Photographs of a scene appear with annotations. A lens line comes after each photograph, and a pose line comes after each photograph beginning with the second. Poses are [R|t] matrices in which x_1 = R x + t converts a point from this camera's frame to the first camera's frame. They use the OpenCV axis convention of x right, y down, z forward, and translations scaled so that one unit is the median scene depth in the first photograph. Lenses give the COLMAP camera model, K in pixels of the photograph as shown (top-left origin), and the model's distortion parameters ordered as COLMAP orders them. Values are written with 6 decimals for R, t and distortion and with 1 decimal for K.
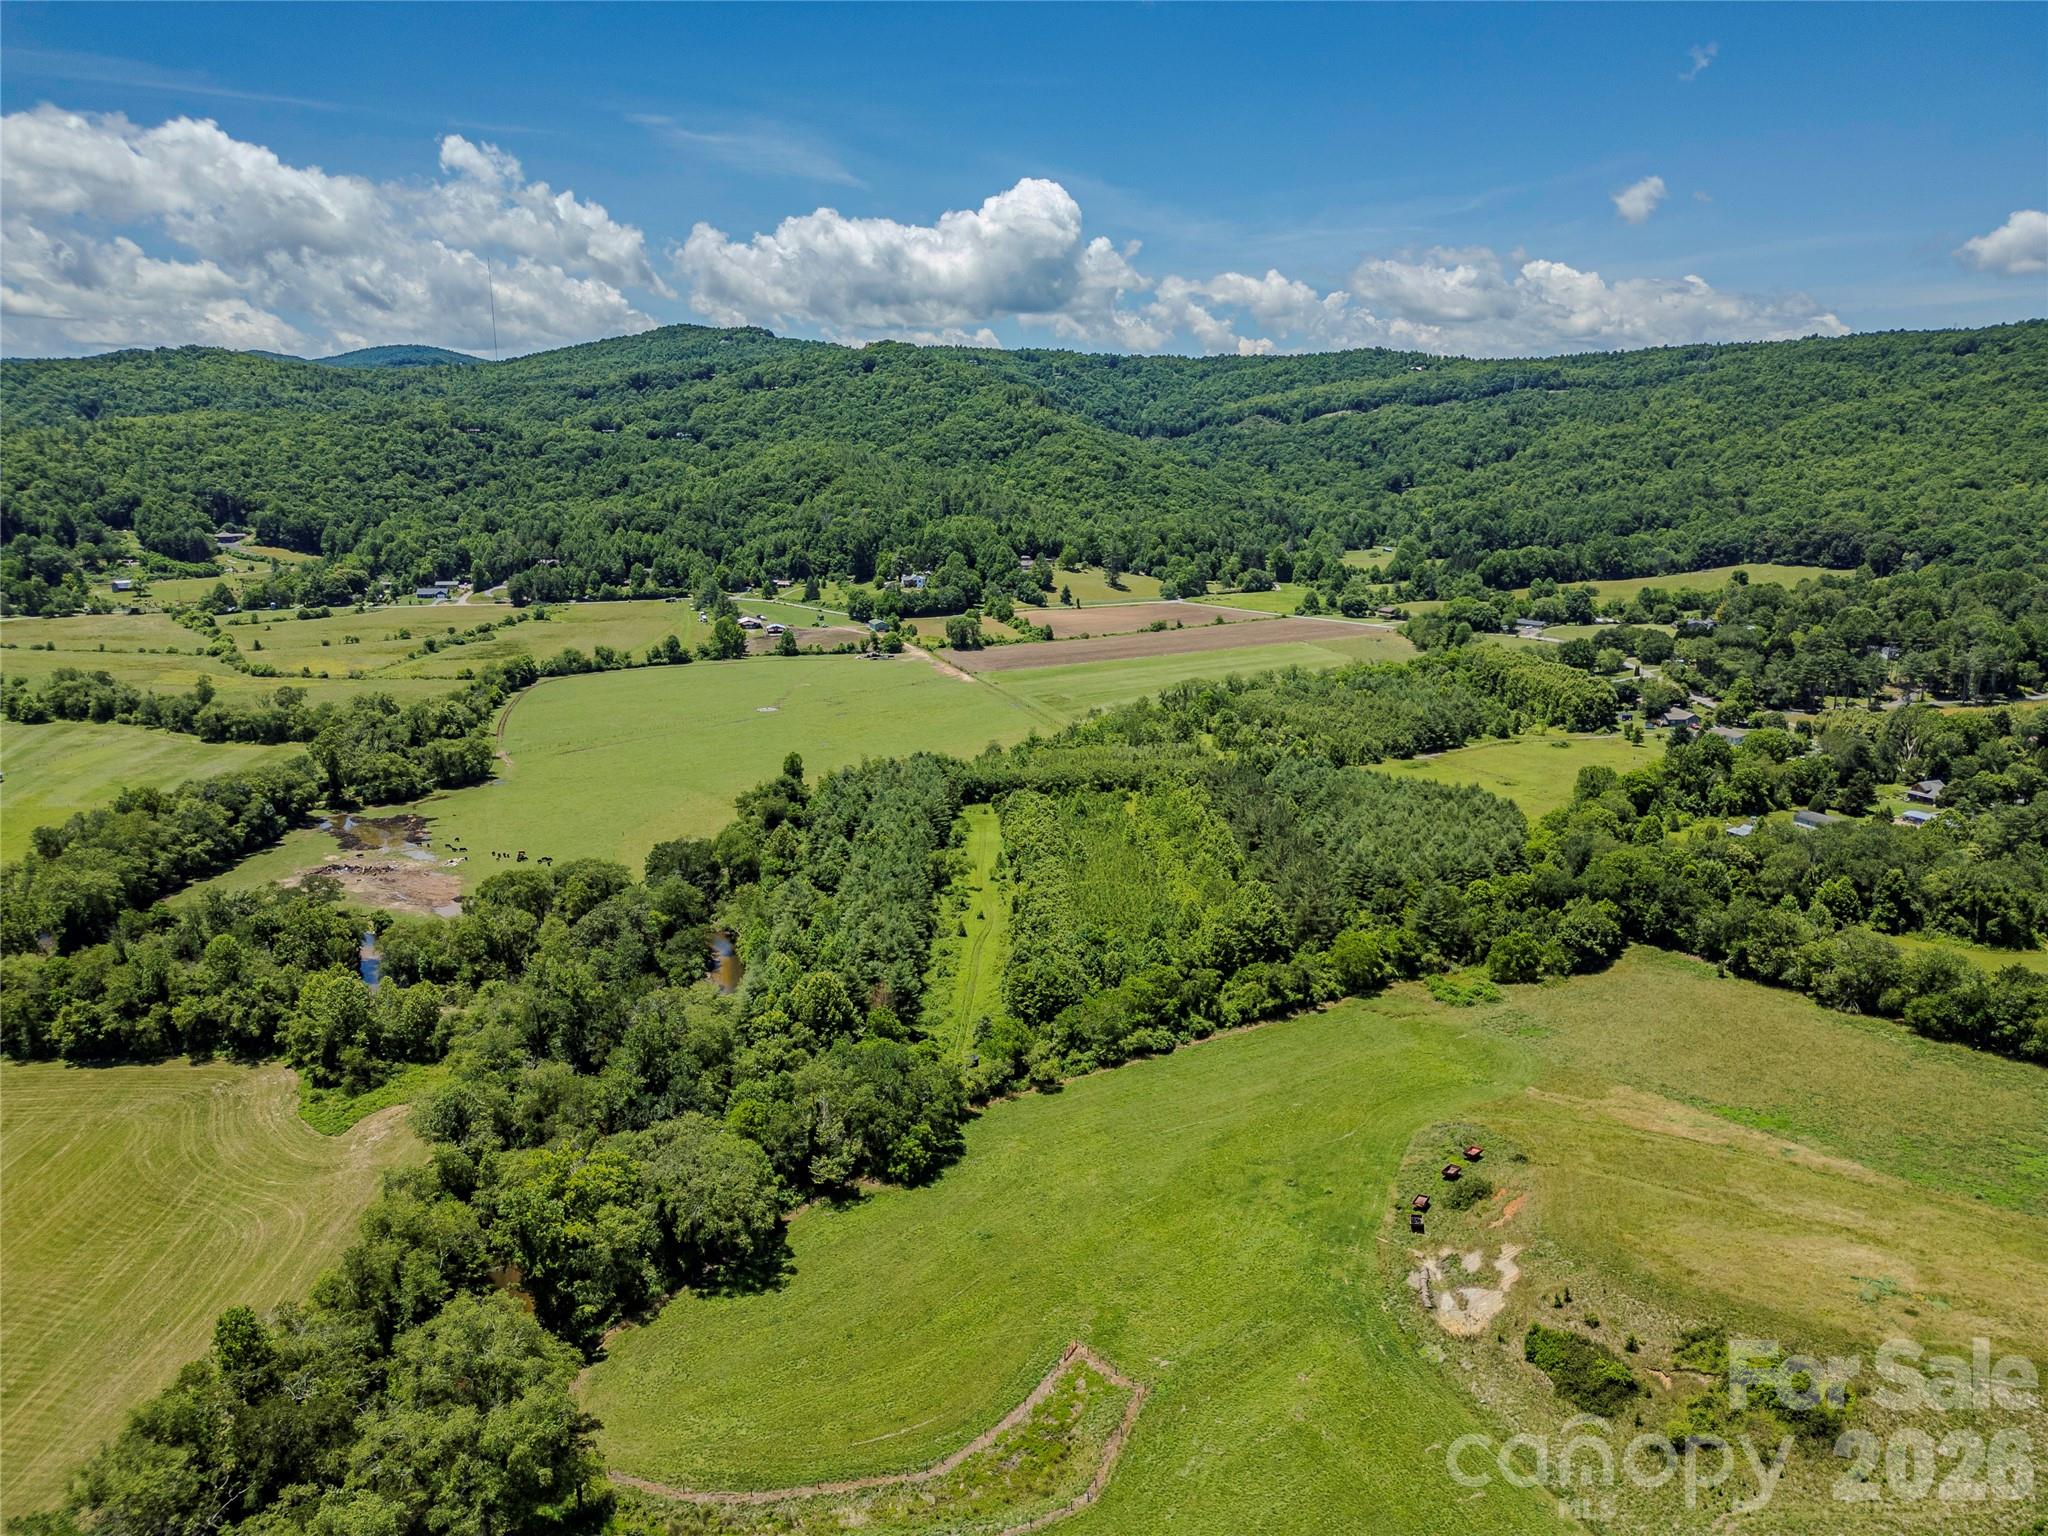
lens RADIAL K [[1433.6, 0, 1033.8], [0, 1433.6, 778.0], [0, 0, 1]] dist [0.070621, -0.069045]
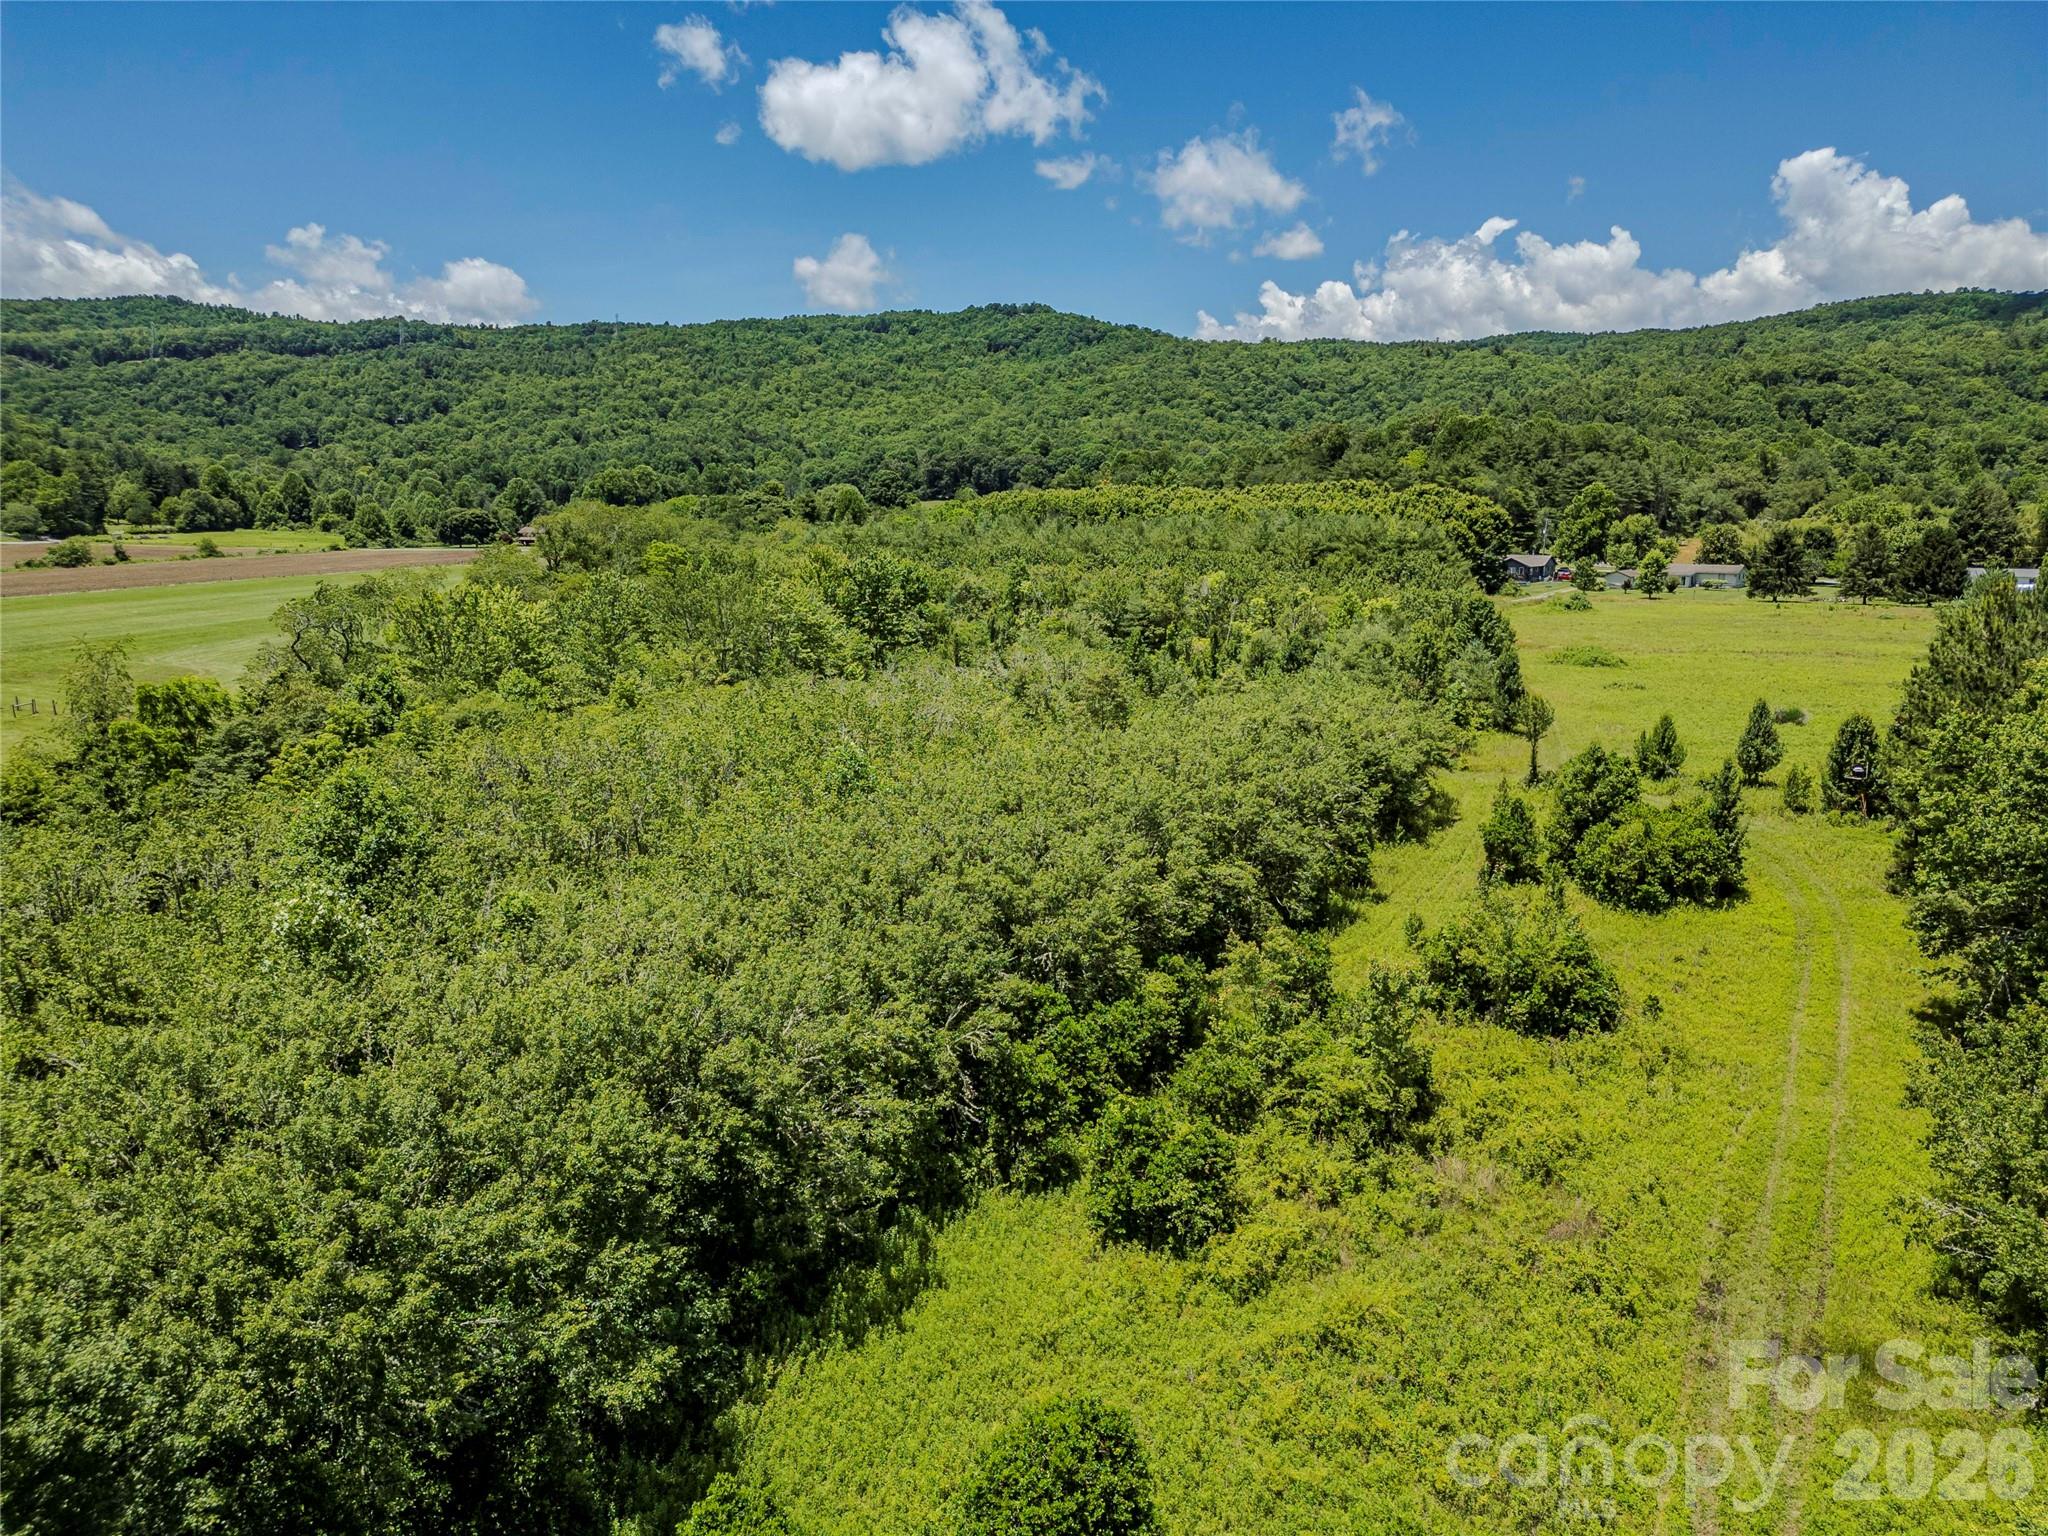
lens RADIAL K [[1433.6, 0, 1033.8], [0, 1433.6, 778.0], [0, 0, 1]] dist [0.070621, -0.069045]
pose [[0.701018, -0.136031, 0.700050, -0.020466], [0.163866, 0.986099, 0.027522, -0.006464], [-0.694062, 0.095421, 0.713564, 0.447547]]
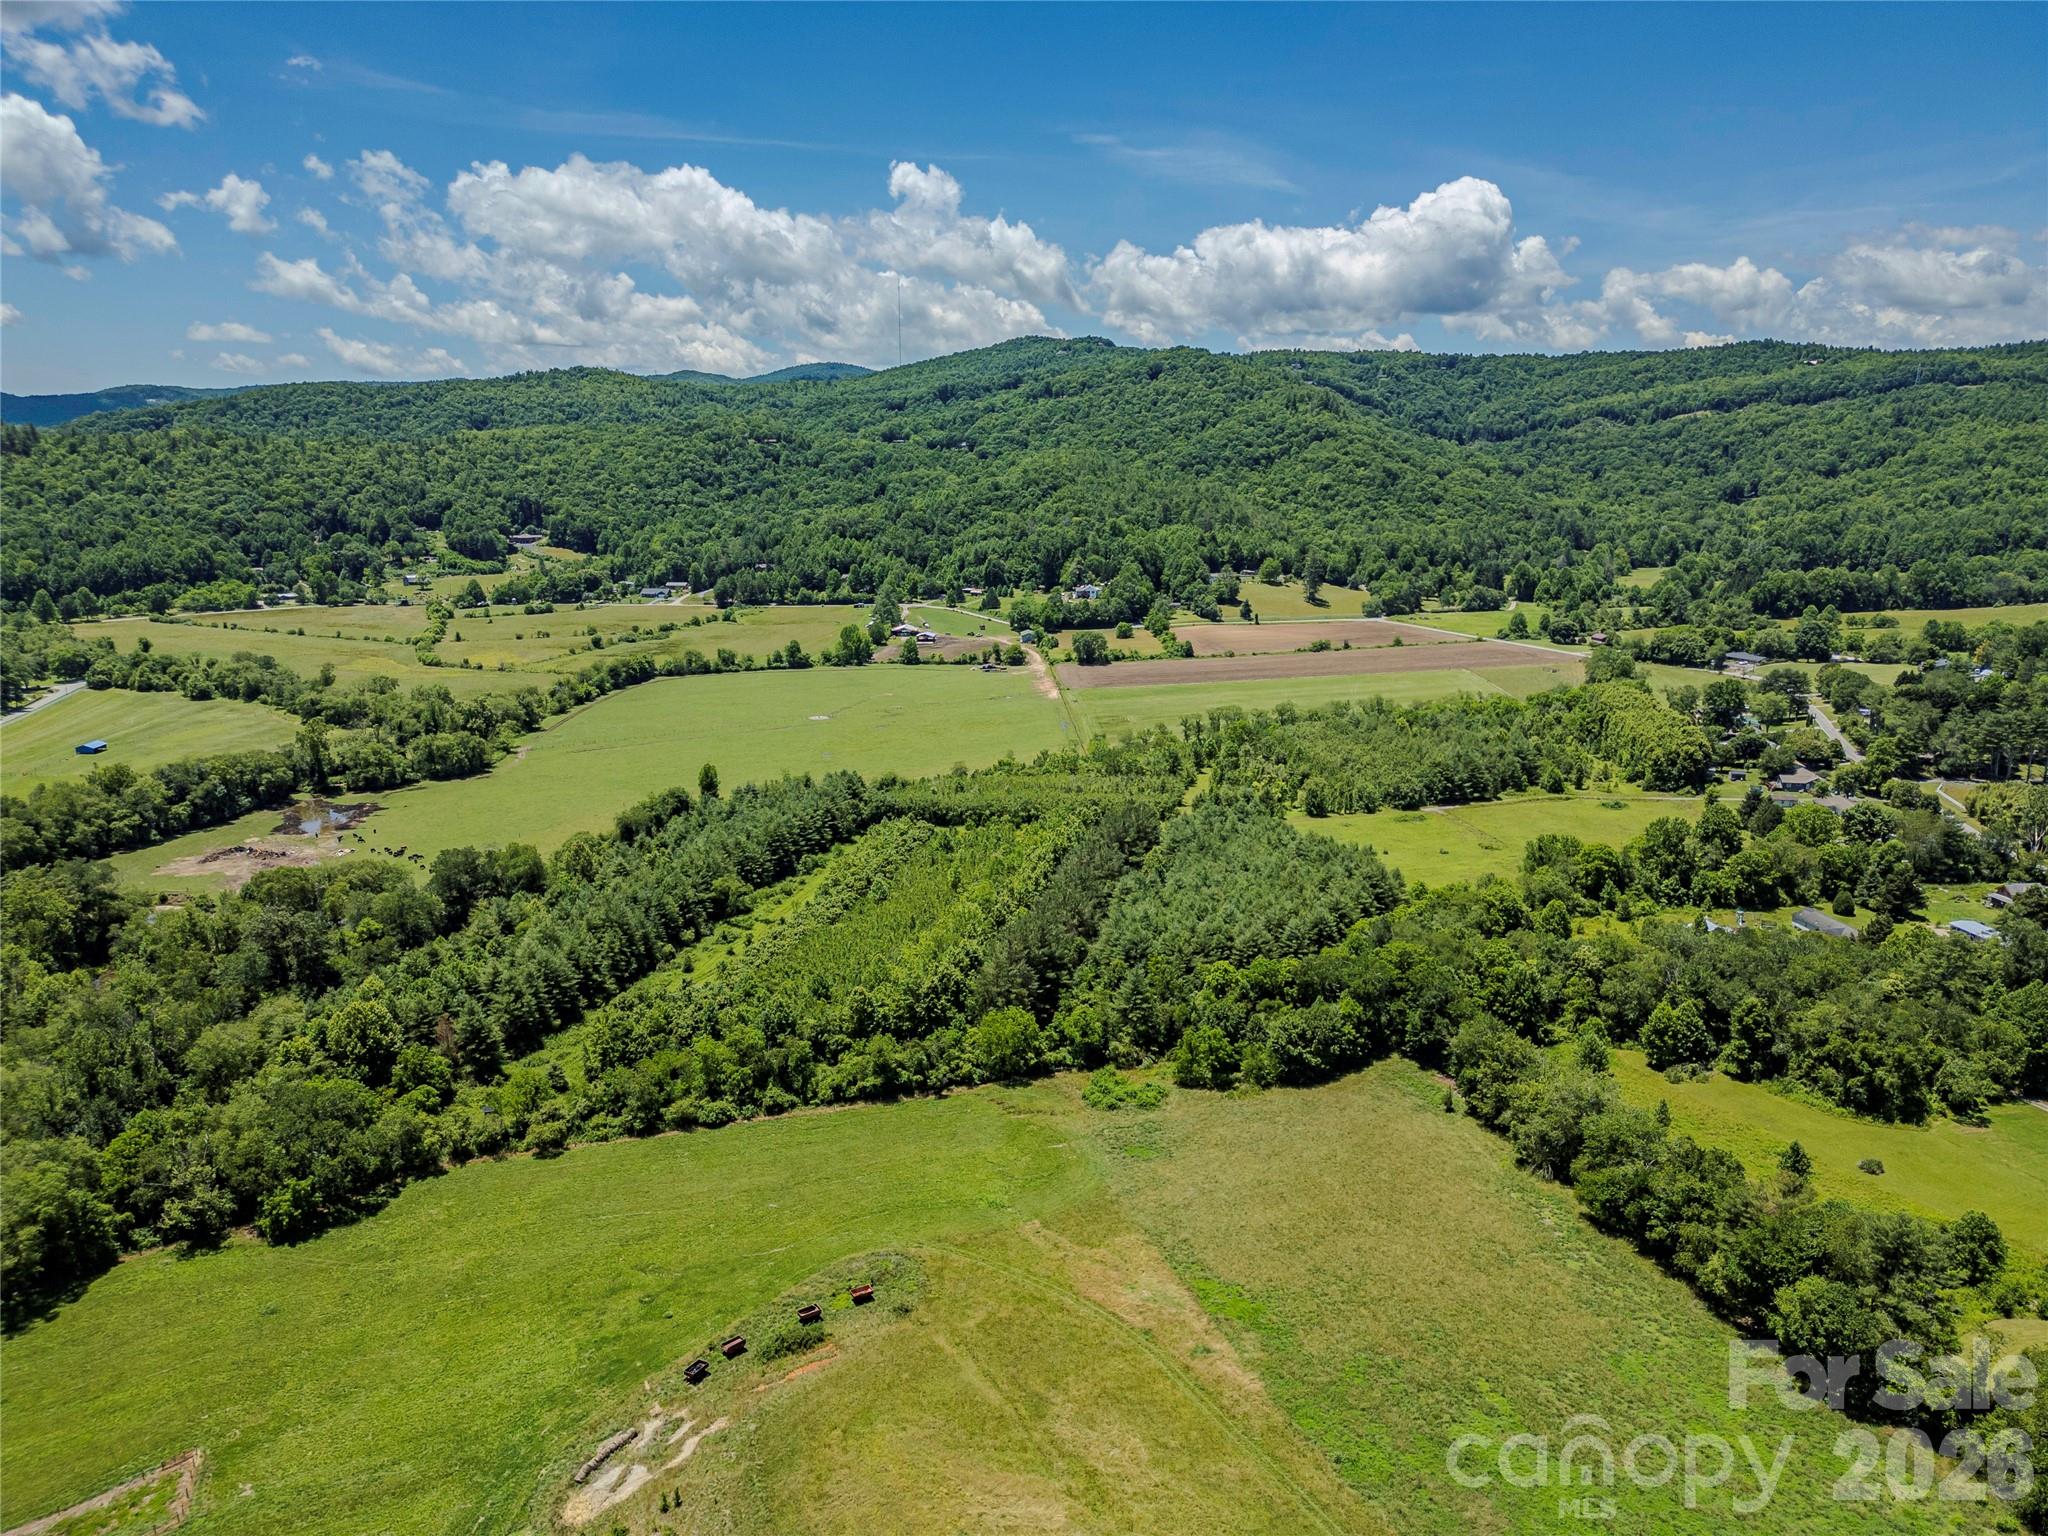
lens RADIAL K [[1433.6, 0, 1033.8], [0, 1433.6, 778.0], [0, 0, 1]] dist [0.070621, -0.069045]
pose [[0.961913, 0.058573, -0.267007, 0.143952], [-0.059852, 0.998202, 0.003354, -0.011617], [0.266723, 0.012754, 0.963689, 0.050484]]
